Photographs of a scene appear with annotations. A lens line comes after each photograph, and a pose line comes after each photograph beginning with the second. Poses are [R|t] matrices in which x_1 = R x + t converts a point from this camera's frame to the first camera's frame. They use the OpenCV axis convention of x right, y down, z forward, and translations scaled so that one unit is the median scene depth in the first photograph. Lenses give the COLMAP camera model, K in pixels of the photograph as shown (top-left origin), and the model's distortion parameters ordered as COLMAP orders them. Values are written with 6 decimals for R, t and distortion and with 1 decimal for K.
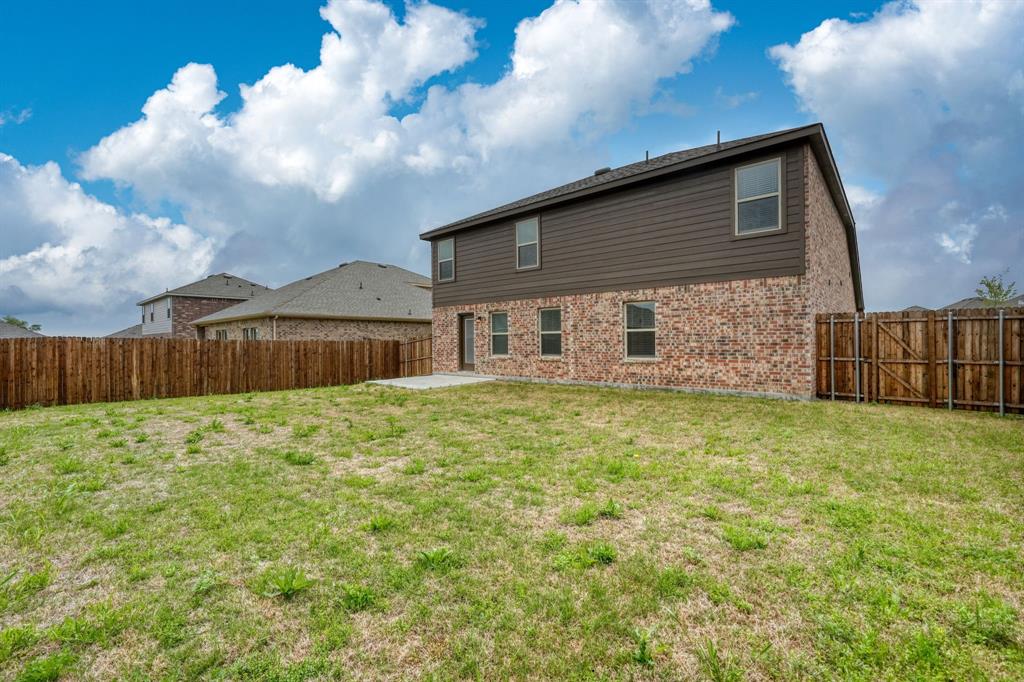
lens RADIAL K [[426.3, 0, 512.9], [0, 426.3, 340.8], [0, 0, 1]] dist [-0.008374, 0.000761]
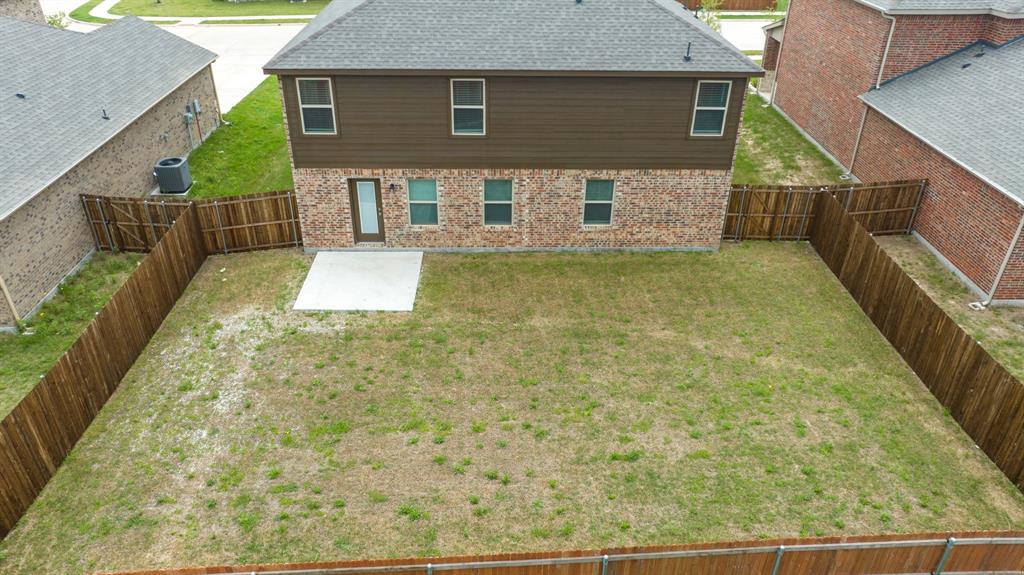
lens RADIAL K [[715.2, 0, 511.1], [0, 715.2, 287.6], [0, 0, 1]] dist [-0.022556, 0.008382]
pose [[0.735645, -0.337946, 0.587043, -0.997791], [-0.016636, 0.857378, 0.514419, -0.761477], [-0.677163, -0.388196, 0.625103, -0.081941]]
